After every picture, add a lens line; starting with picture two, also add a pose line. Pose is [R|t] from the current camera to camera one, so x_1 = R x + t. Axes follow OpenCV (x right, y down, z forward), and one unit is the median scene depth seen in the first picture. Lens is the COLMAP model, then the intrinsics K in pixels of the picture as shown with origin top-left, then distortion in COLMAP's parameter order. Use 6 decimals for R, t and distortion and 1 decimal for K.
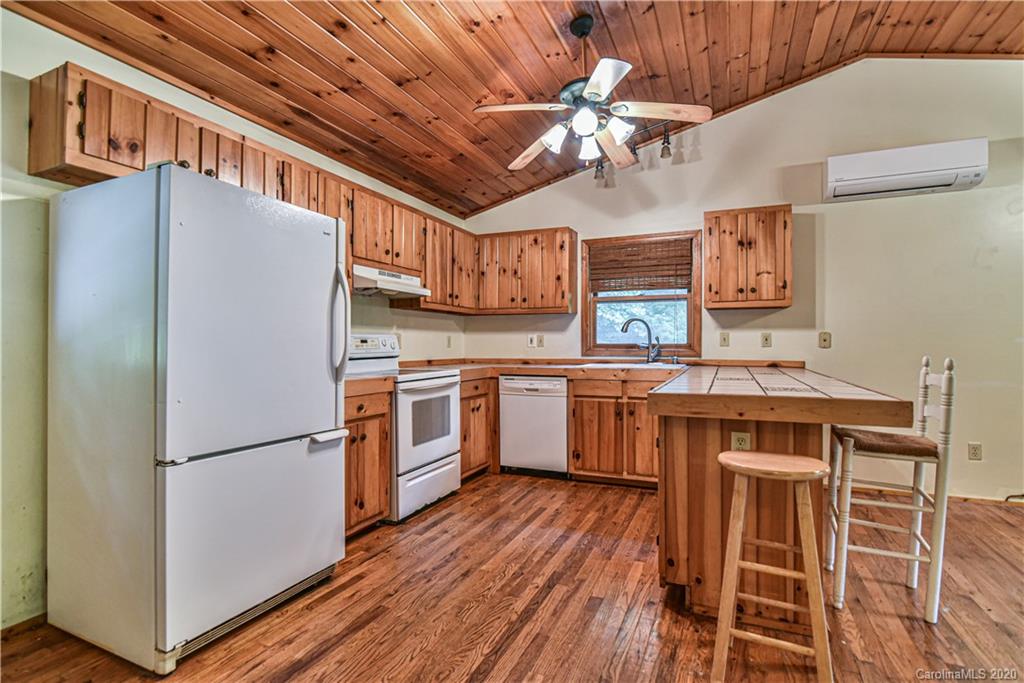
lens RADIAL K [[503.0, 0, 505.1], [0, 503.0, 342.9], [0, 0, 1]] dist [-0.017567, -0.000967]
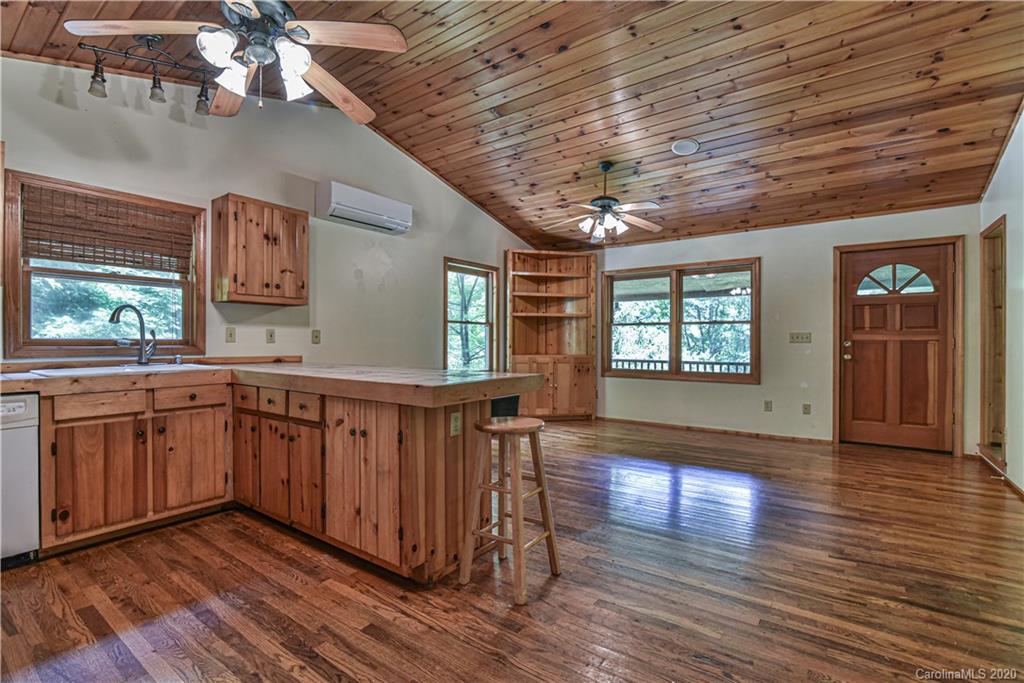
lens RADIAL K [[472.3, 0, 512.0], [0, 472.3, 341.5], [0, 0, 1]] dist [-0.014922, 0.000487]
pose [[0.196547, 0.000218, 0.980494, -0.328059], [-0.002705, 0.999996, 0.000320, 0.003748], [-0.980491, -0.002715, 0.196547, 0.336959]]
